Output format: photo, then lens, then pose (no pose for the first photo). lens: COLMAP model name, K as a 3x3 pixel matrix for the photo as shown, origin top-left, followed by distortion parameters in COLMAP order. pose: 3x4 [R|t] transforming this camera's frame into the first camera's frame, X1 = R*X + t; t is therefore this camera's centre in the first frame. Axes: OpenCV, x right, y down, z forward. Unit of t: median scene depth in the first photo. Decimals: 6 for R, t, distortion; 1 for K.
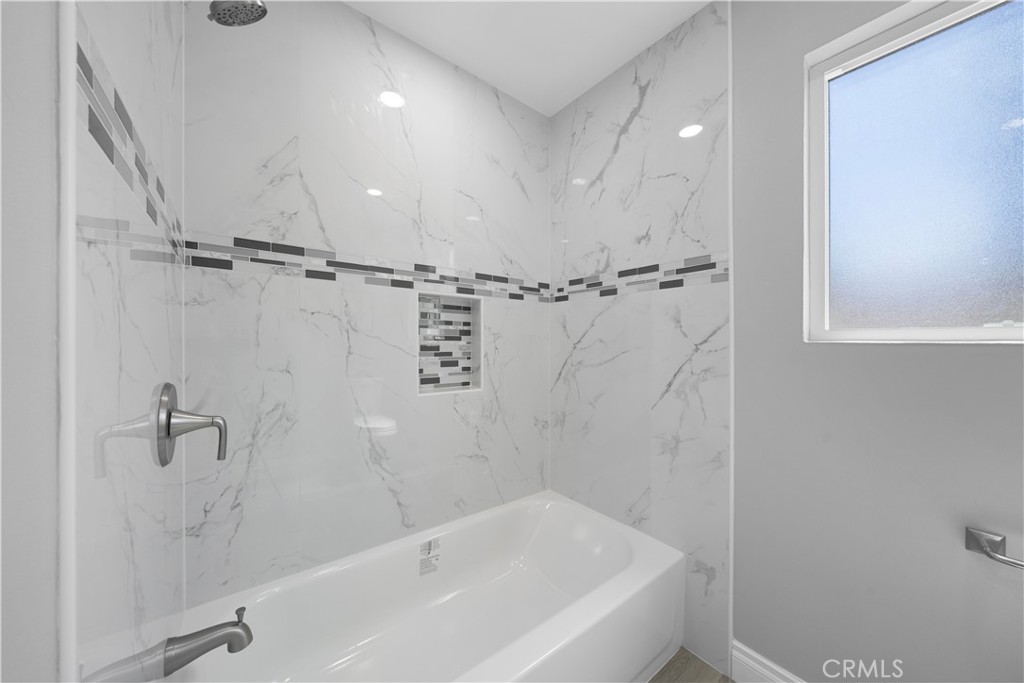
lens RADIAL K [[350.0, 0, 512.0], [0, 350.0, 341.5], [0, 0, 1]] dist [-0.002799, -0.000095]
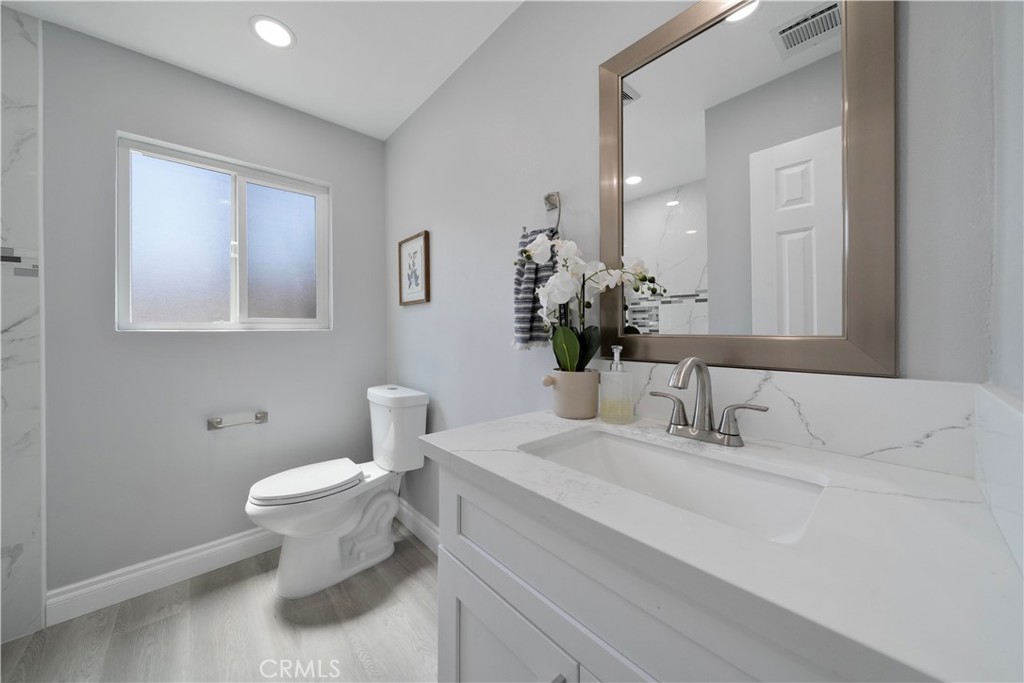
lens RADIAL K [[349.7, 0, 514.9], [0, 349.7, 327.8], [0, 0, 1]] dist [-0.001952, -0.000199]
pose [[0.073913, 0.000684, 0.997264, -0.380561], [0.007042, 0.999974, -0.001208, 0.002369], [-0.997240, 0.007112, 0.073907, -0.605081]]
